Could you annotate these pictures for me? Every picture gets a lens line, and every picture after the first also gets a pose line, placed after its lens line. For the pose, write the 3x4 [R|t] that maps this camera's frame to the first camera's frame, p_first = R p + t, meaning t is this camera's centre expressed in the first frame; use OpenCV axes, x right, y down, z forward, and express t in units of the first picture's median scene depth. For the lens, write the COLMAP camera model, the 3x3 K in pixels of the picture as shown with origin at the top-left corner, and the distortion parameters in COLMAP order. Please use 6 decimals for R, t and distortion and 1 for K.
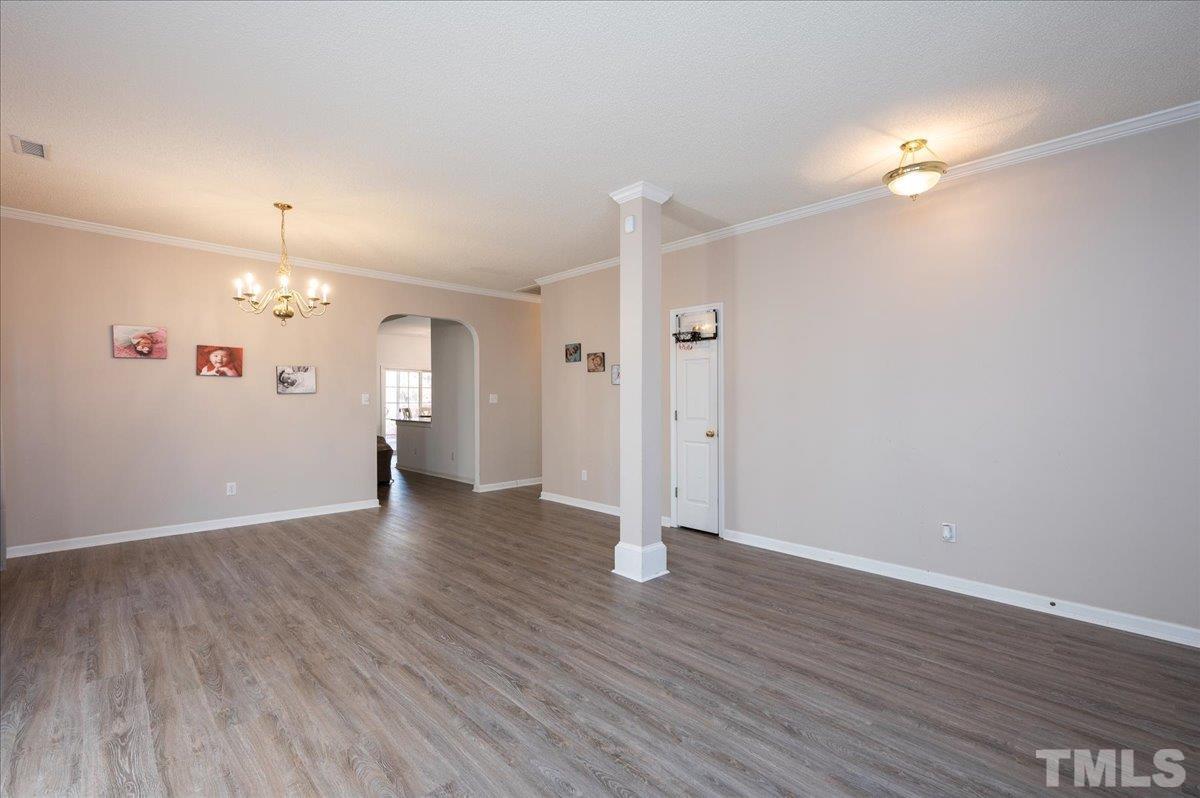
lens RADIAL K [[521.7, 0, 600.0], [0, 521.7, 399.0], [0, 0, 1]] dist [-0.000138, 0.000123]
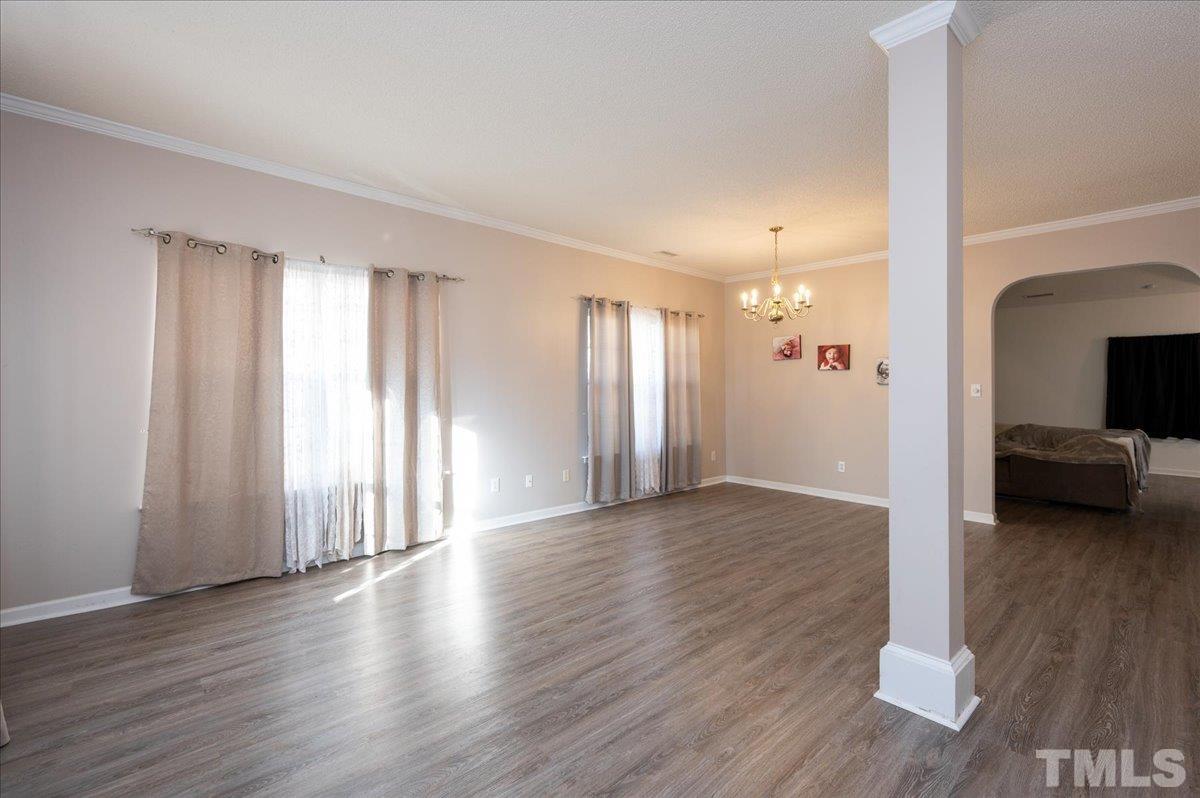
lens RADIAL K [[534.2, 0, 602.0], [0, 534.2, 381.2], [0, 0, 1]] dist [-0.002485, 0.000251]
pose [[-0.018779, -0.009538, -0.999778, 0.623753], [-0.006905, 0.999932, -0.009410, -0.003557], [0.999800, 0.006727, -0.018844, 0.612839]]
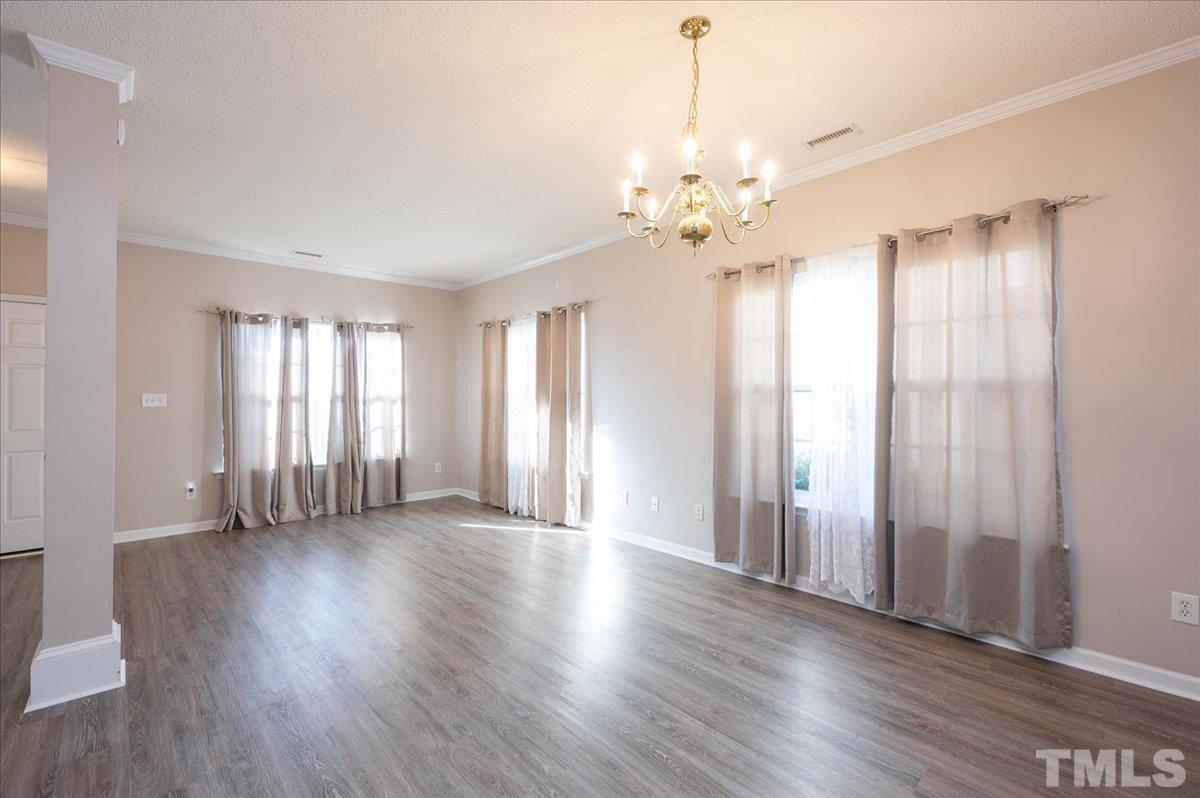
lens RADIAL K [[521.7, 0, 600.0], [0, 521.7, 399.0], [0, 0, 1]] dist [-0.000138, 0.000123]
pose [[-0.999858, 0.004152, 0.016336, -0.511274], [0.004220, 0.999983, 0.004103, -0.004967], [-0.016319, 0.004171, -0.999858, 1.496812]]
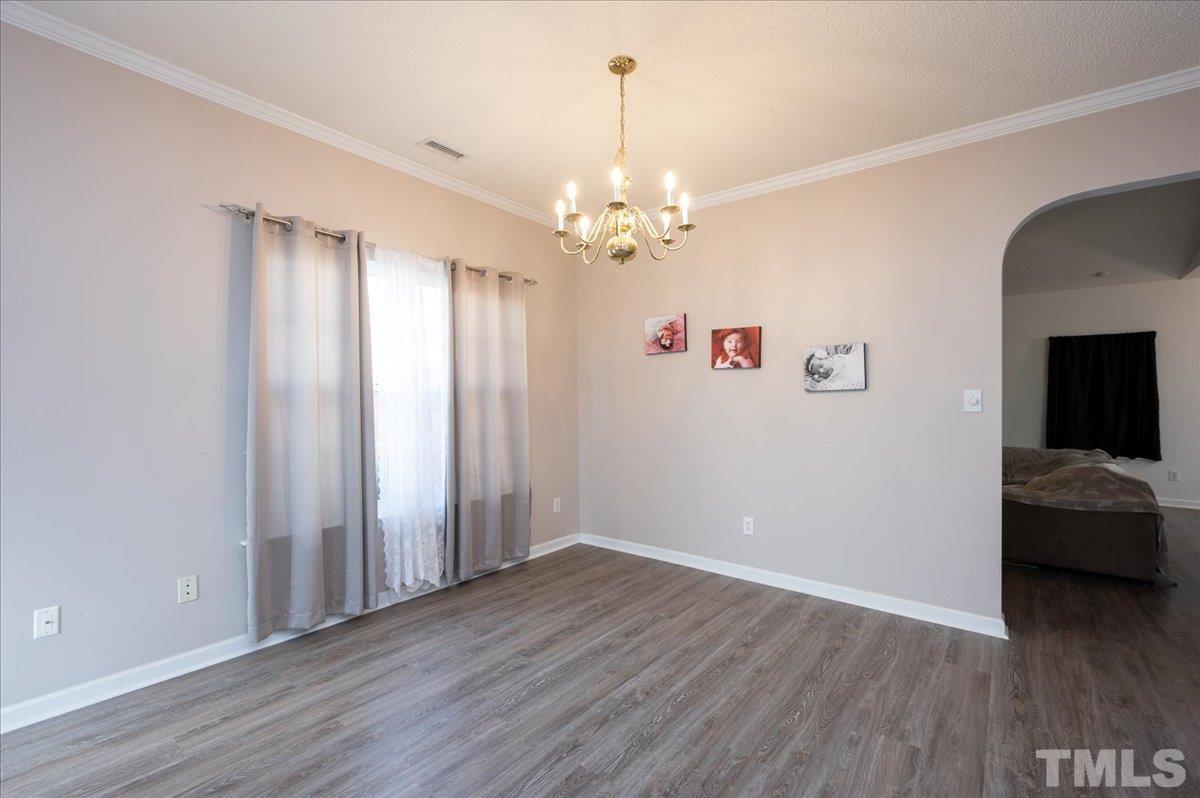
lens RADIAL K [[521.7, 0, 600.0], [0, 521.7, 399.0], [0, 0, 1]] dist [-0.000138, 0.000123]
pose [[0.134470, -0.000604, -0.990918, -0.034356], [-0.003037, 0.999995, -0.001022, 0.000102], [0.990913, 0.003147, 0.134467, 0.884751]]
